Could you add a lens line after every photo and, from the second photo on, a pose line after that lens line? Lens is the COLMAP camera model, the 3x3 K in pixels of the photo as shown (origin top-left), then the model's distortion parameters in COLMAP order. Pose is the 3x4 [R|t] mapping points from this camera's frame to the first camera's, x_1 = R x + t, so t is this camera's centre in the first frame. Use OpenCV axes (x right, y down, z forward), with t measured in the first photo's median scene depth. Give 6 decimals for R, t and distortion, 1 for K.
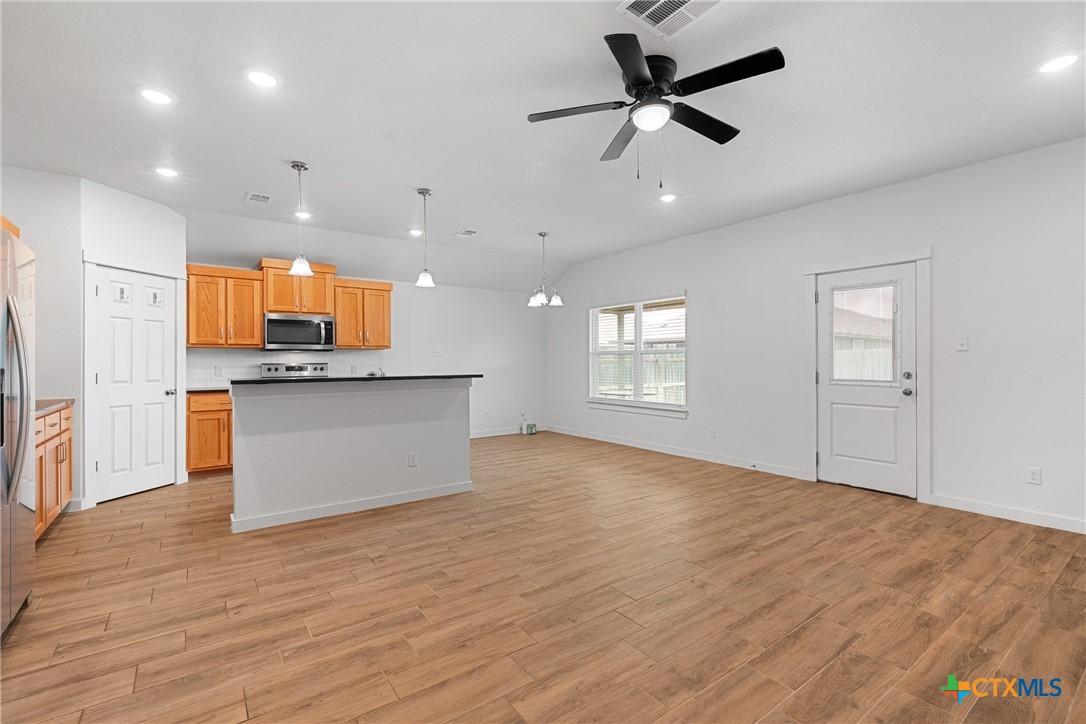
lens RADIAL K [[484.3, 0, 543.0], [0, 484.3, 362.0], [0, 0, 1]] dist [-0.005194, -0.000207]
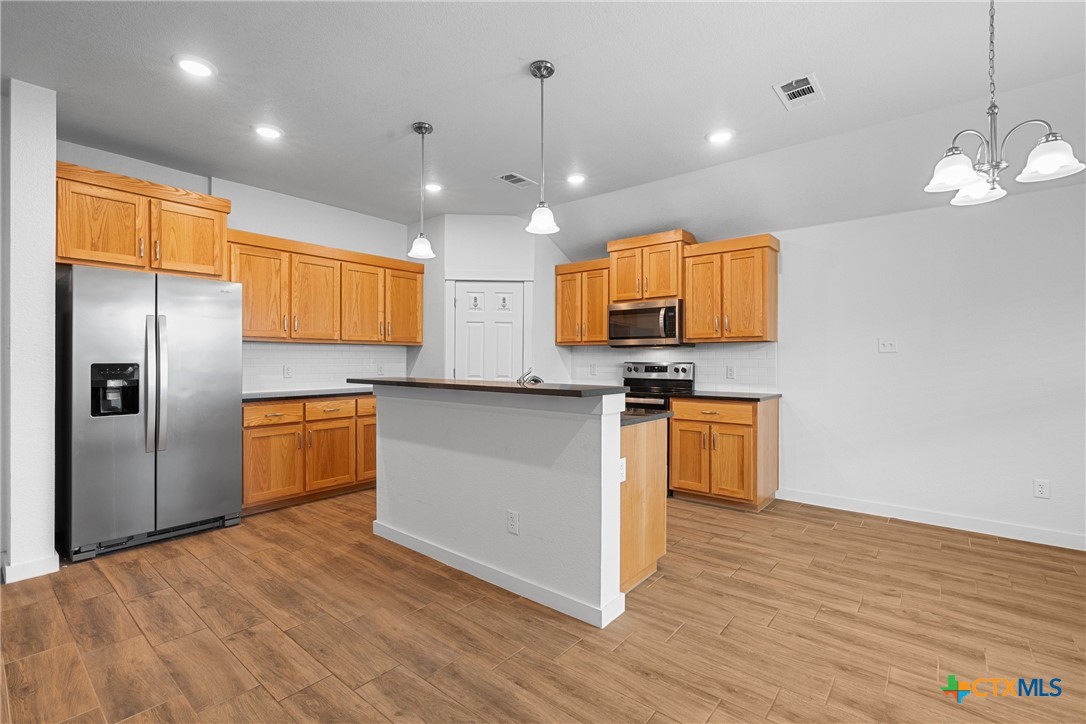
lens RADIAL K [[486.0, 0, 545.1], [0, 486.0, 359.2], [0, 0, 1]] dist [-0.004031, 0.000697]
pose [[0.251399, 0.004551, -0.967873, 0.434905], [-0.006006, 0.999977, 0.003142, -0.007720], [0.967865, 0.005023, 0.251421, 1.157808]]
